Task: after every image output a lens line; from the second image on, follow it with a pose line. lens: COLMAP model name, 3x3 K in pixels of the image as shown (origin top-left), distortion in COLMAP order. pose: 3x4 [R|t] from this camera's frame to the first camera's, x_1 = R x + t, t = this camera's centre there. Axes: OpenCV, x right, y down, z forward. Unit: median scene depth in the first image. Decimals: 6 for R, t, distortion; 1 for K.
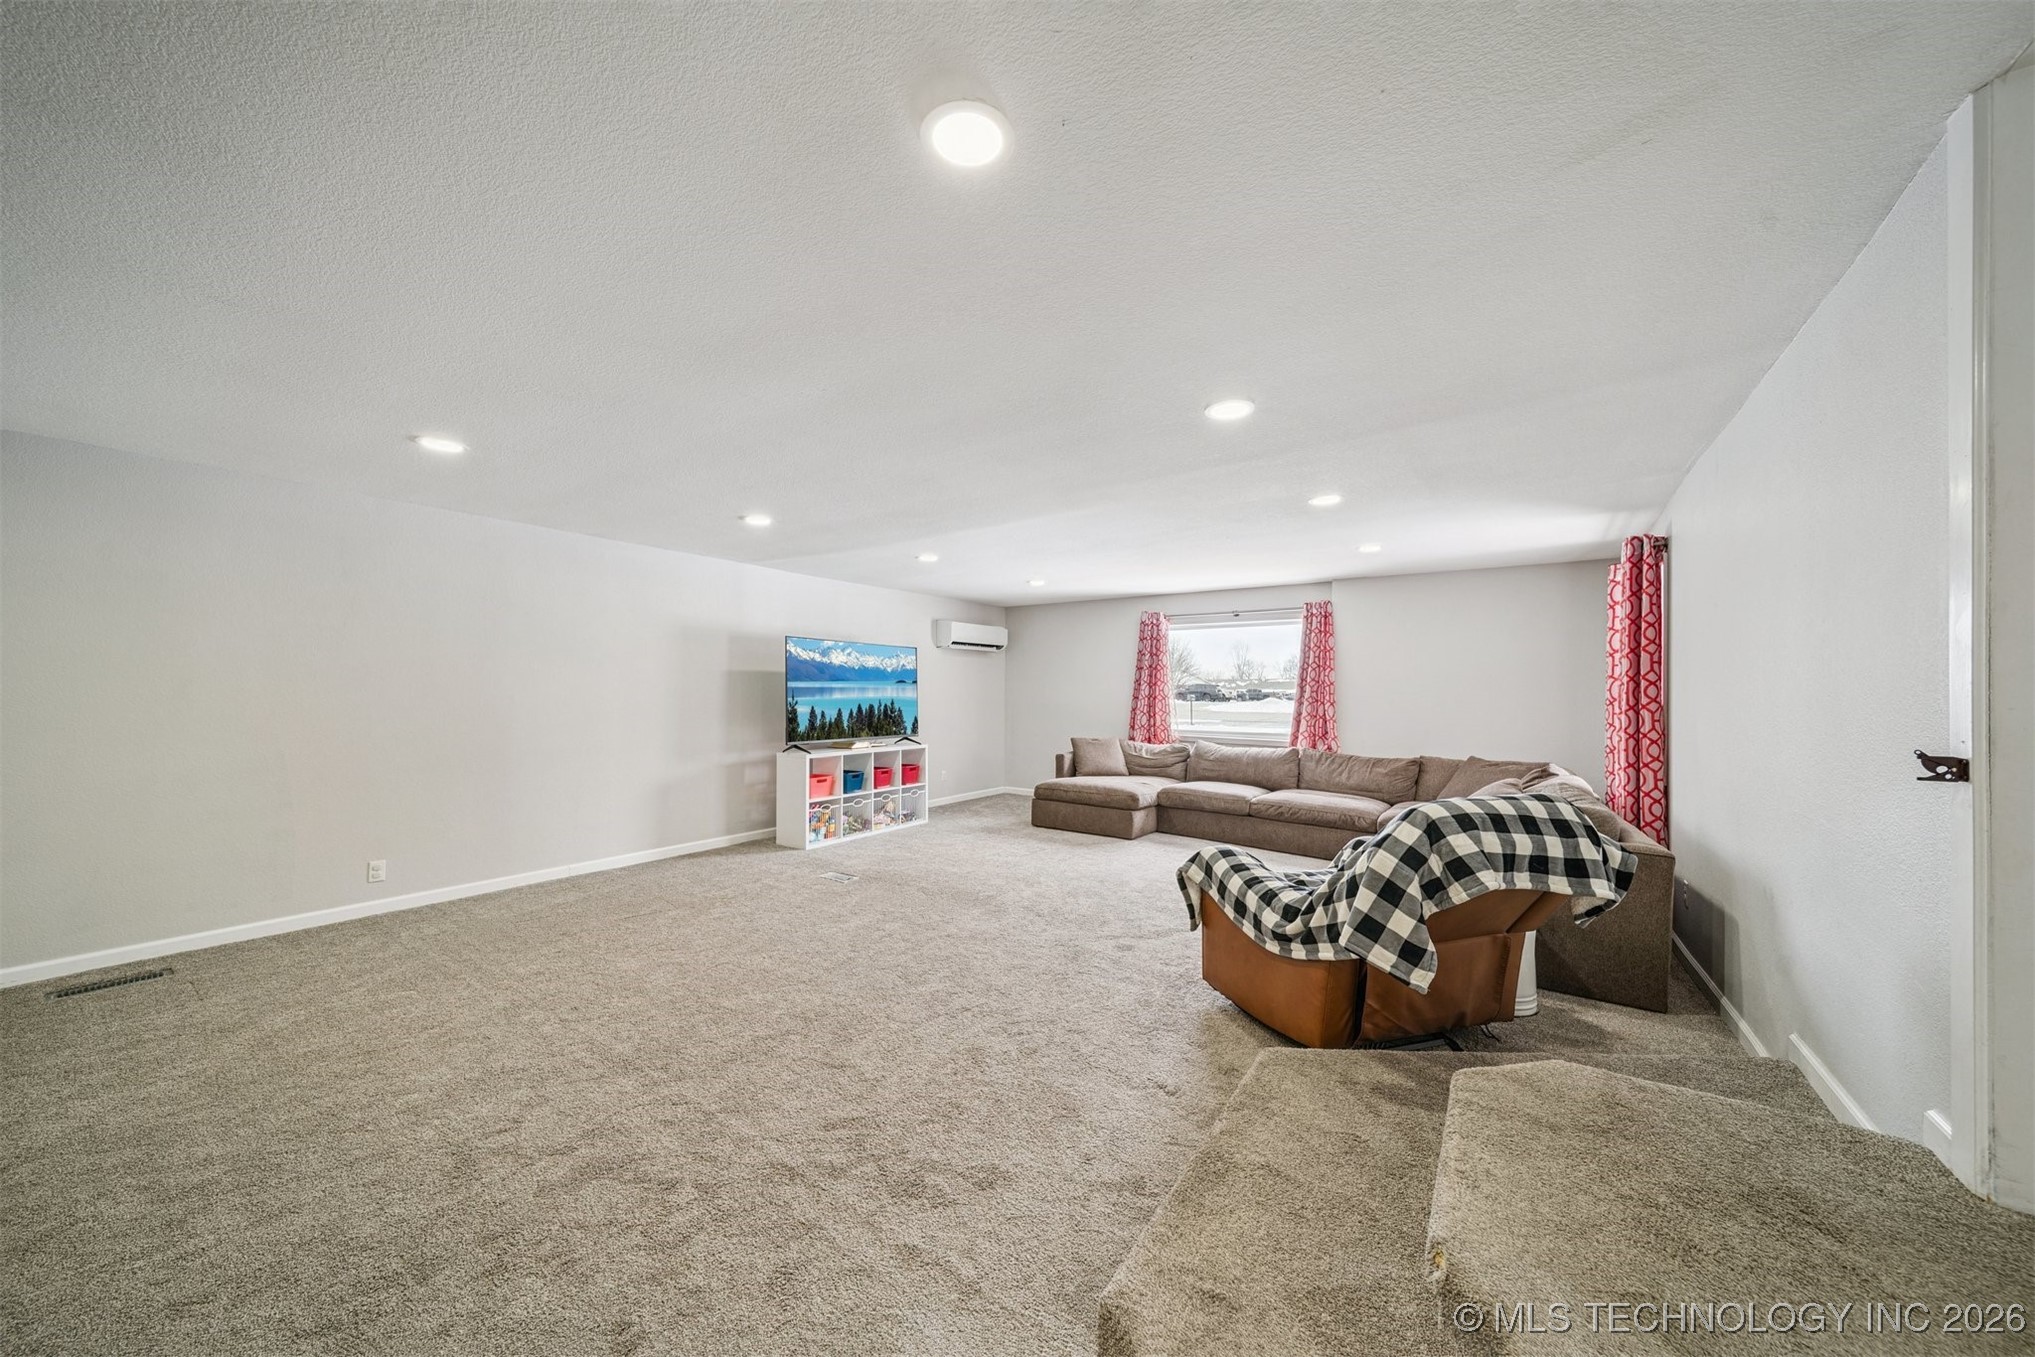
lens RADIAL K [[695.5, 0, 1021.2], [0, 695.5, 691.1], [0, 0, 1]] dist [0.011547, -0.000303]
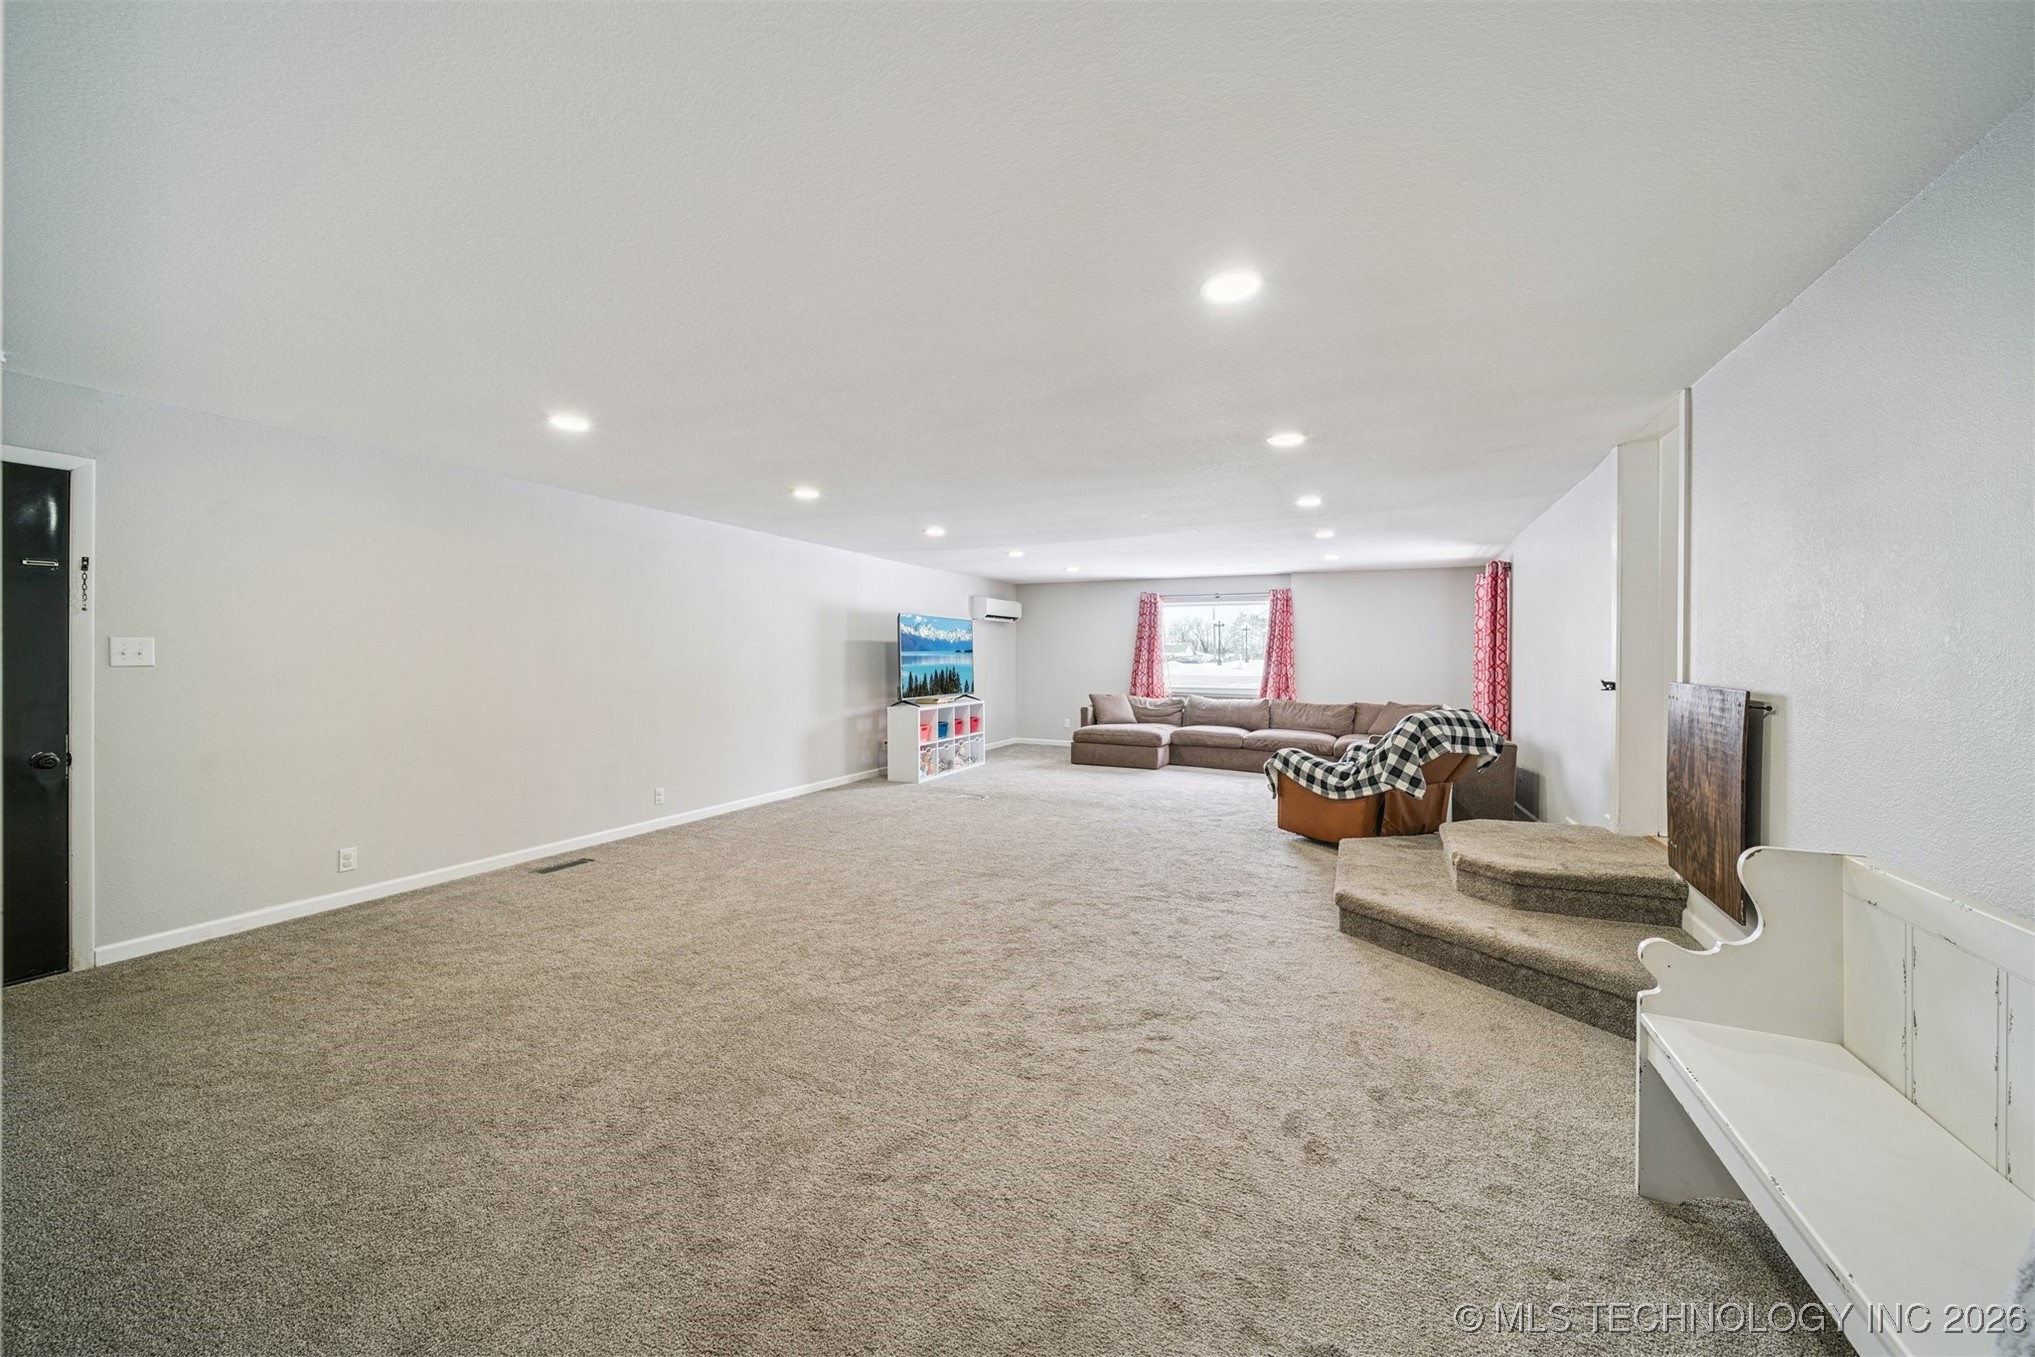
lens RADIAL K [[726.9, 0, 1029.2], [0, 726.9, 666.8], [0, 0, 1]] dist [-0.001945, -0.000753]
pose [[0.984501, -0.007216, 0.175229, -0.325883], [0.004413, 0.999856, 0.016381, -0.004897], [-0.175322, -0.015354, 0.984391, -0.318935]]
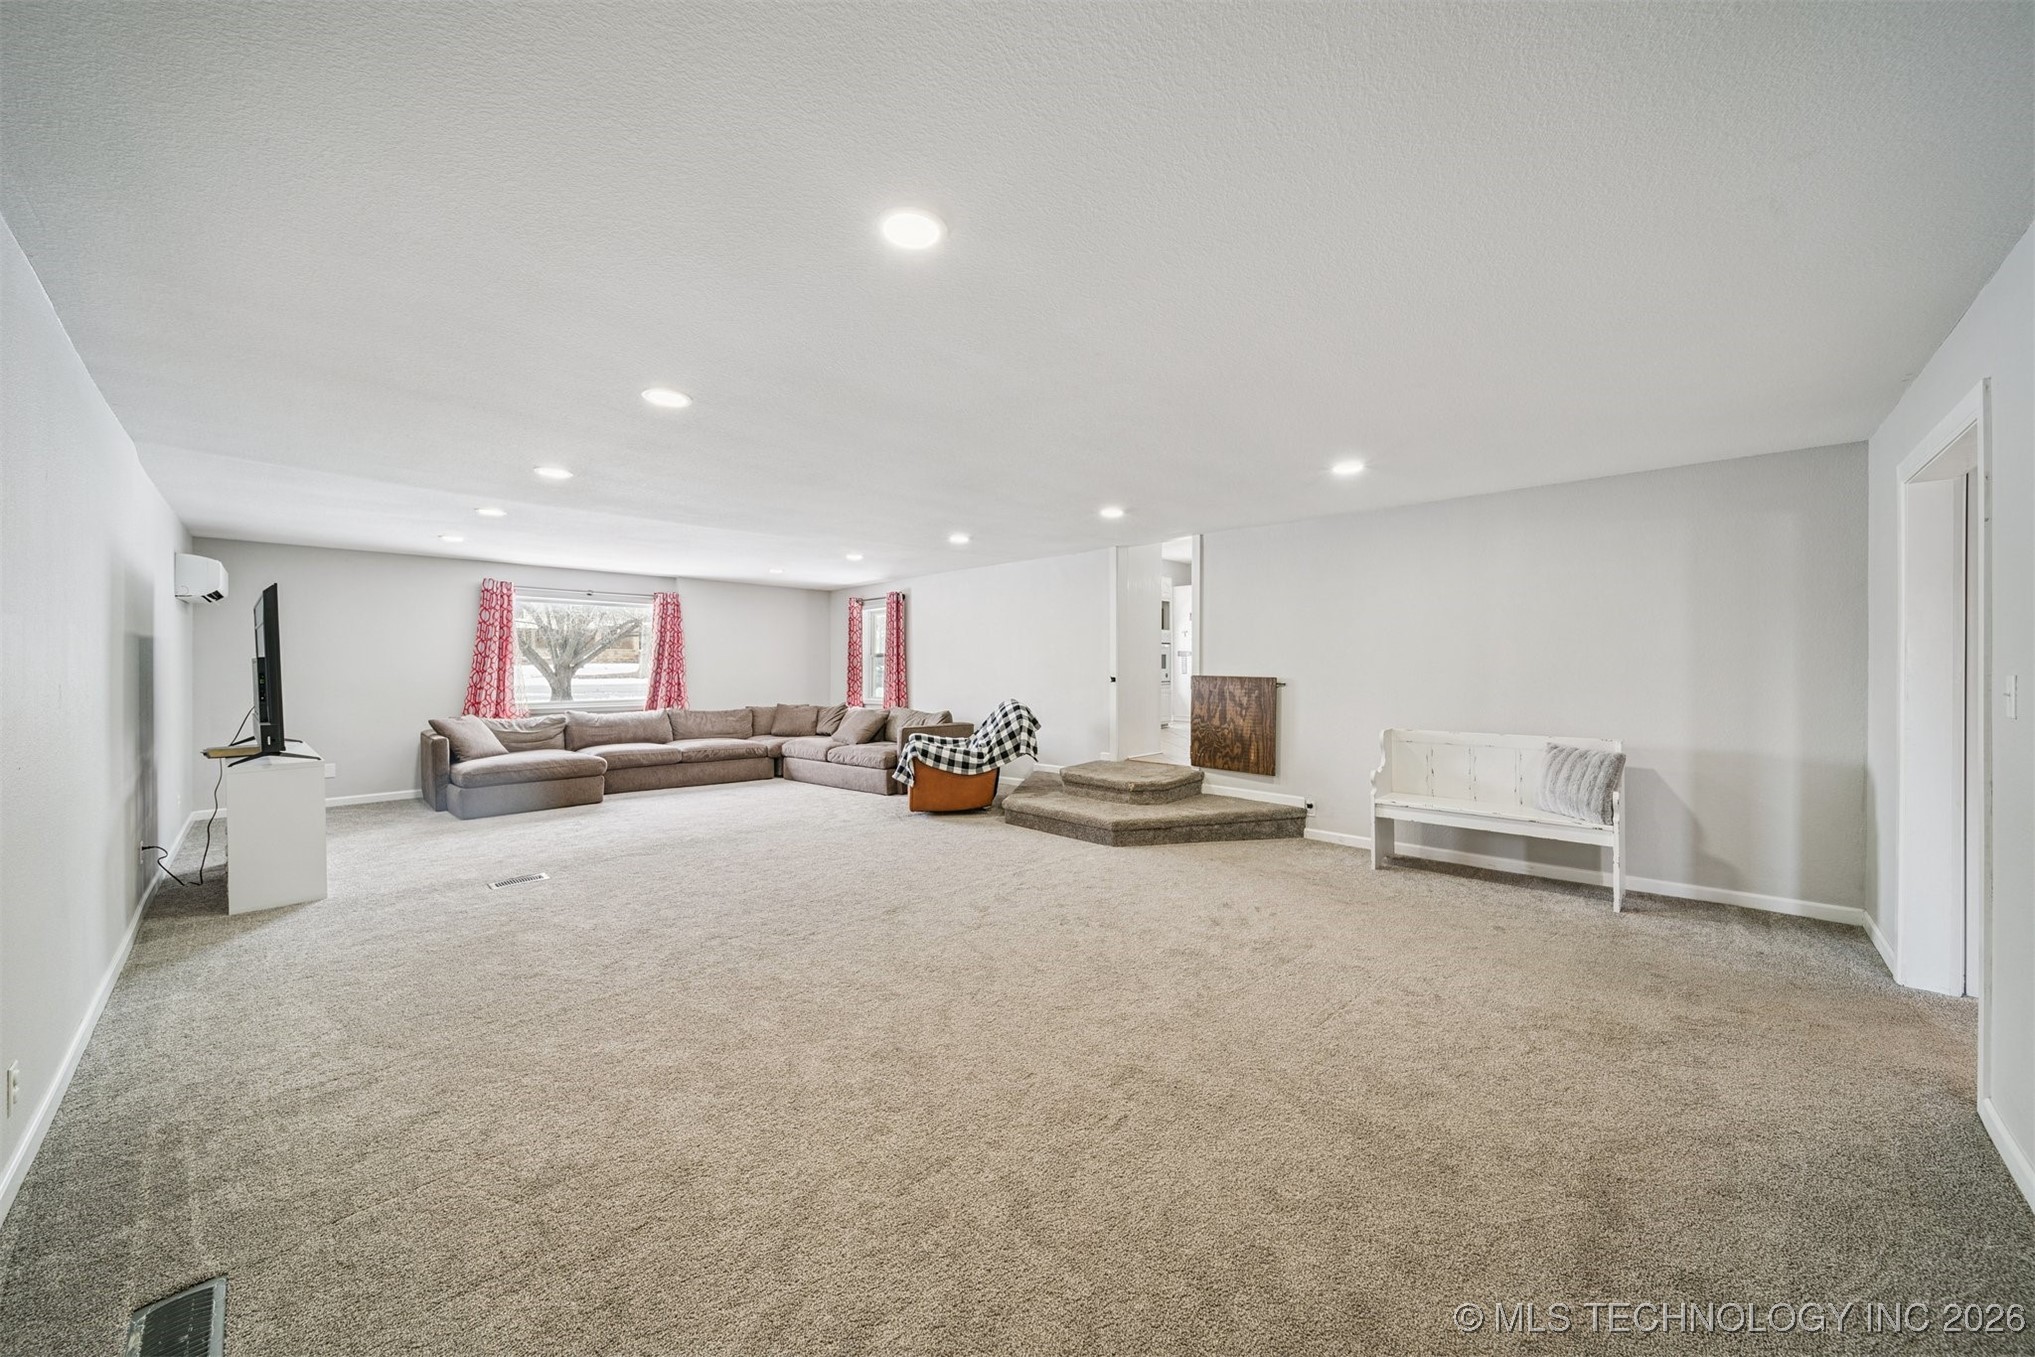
lens RADIAL K [[726.9, 0, 1002.8], [0, 726.9, 669.4], [0, 0, 1]] dist [-0.001945, -0.000753]
pose [[0.153550, -0.014304, 0.988037, -0.872262], [0.001017, 0.999897, 0.014318, -0.008302], [-0.988140, -0.001194, 0.153549, 0.218306]]
